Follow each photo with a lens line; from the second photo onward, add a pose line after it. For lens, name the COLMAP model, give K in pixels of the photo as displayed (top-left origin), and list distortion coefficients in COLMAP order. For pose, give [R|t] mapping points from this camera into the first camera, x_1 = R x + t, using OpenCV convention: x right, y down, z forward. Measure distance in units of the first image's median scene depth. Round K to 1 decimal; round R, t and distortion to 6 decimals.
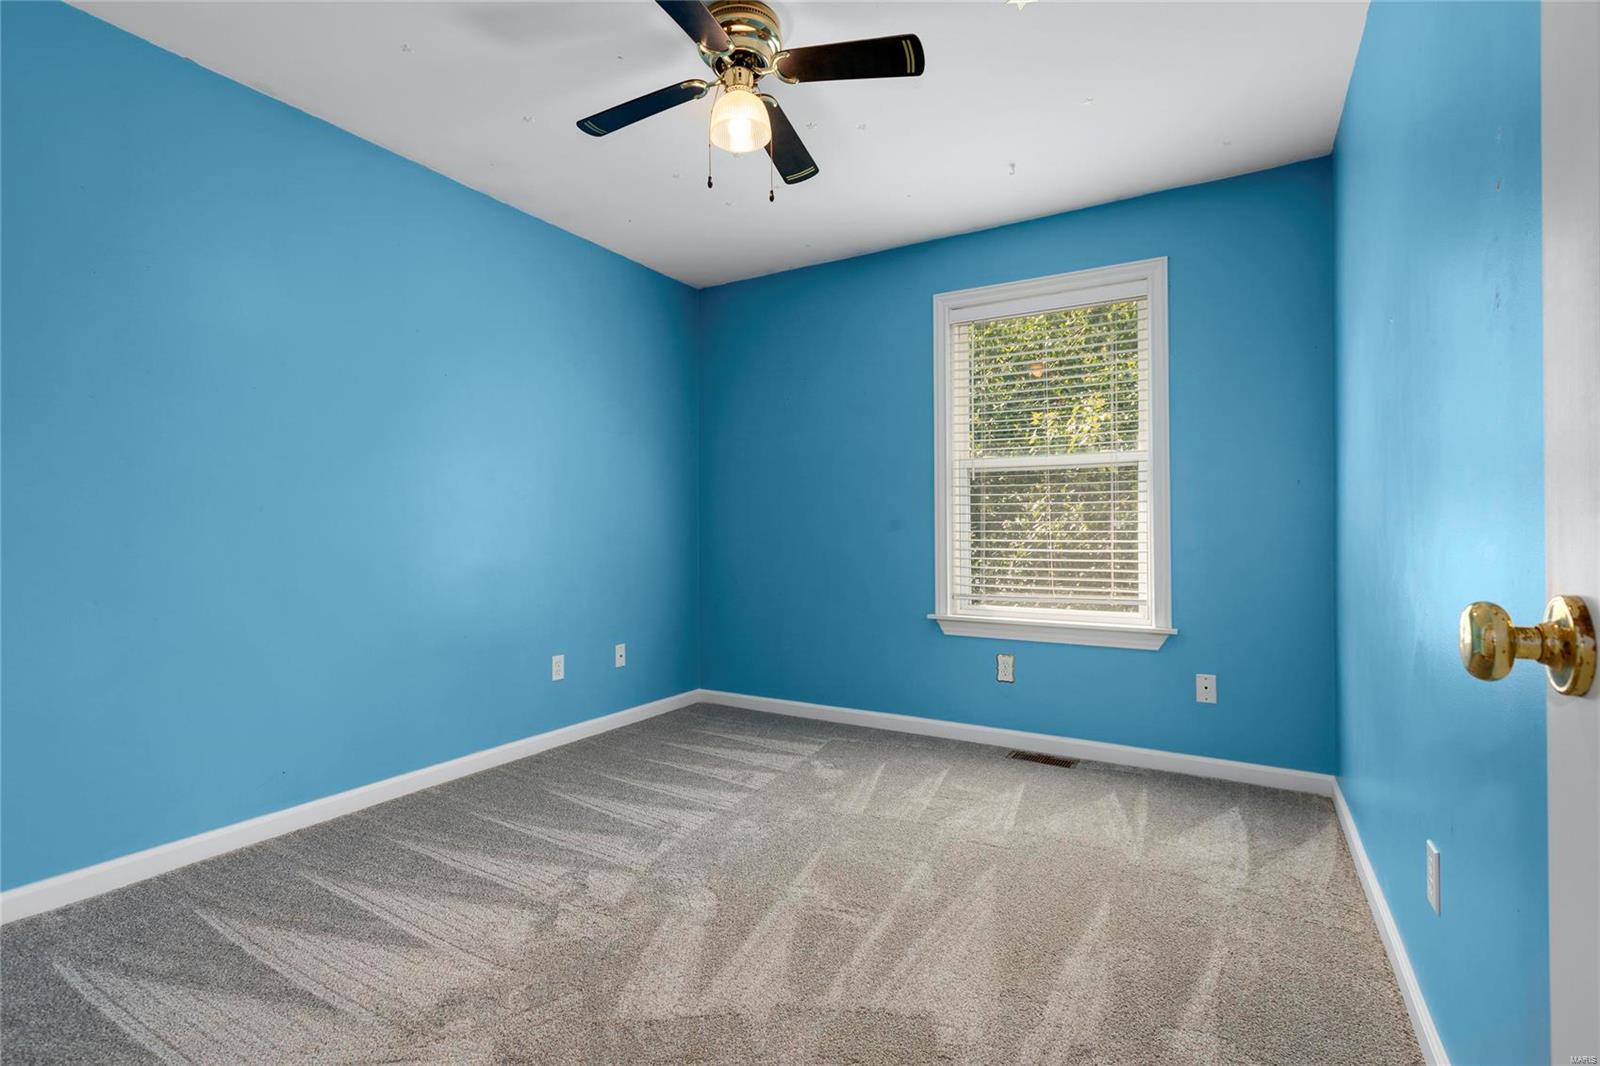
lens RADIAL K [[749.2, 0, 798.2], [0, 749.2, 523.5], [0, 0, 1]] dist [-0.004443, -0.000228]
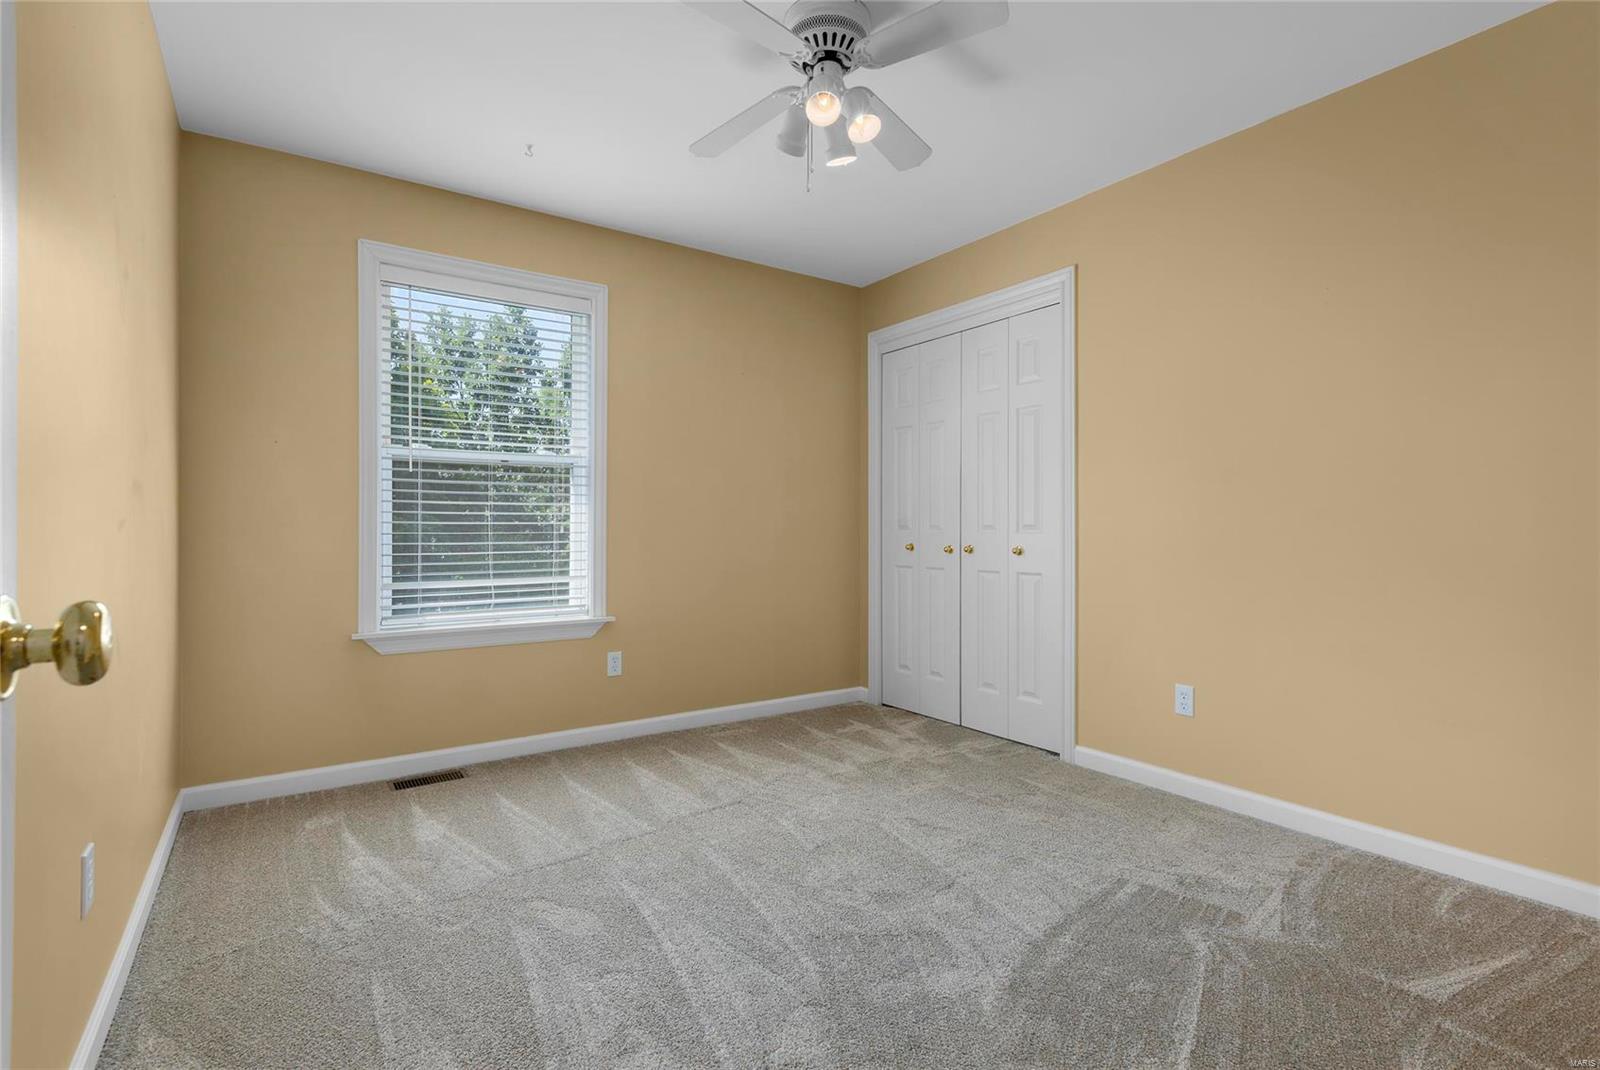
lens RADIAL K [[749.2, 0, 806.1], [0, 749.2, 535.1], [0, 0, 1]] dist [-0.004443, -0.000228]
pose [[0.416487, -0.006806, 0.909116, -0.356563], [-0.009833, 0.999880, 0.011990, -0.000332], [-0.909088, -0.013933, 0.416370, 0.226211]]
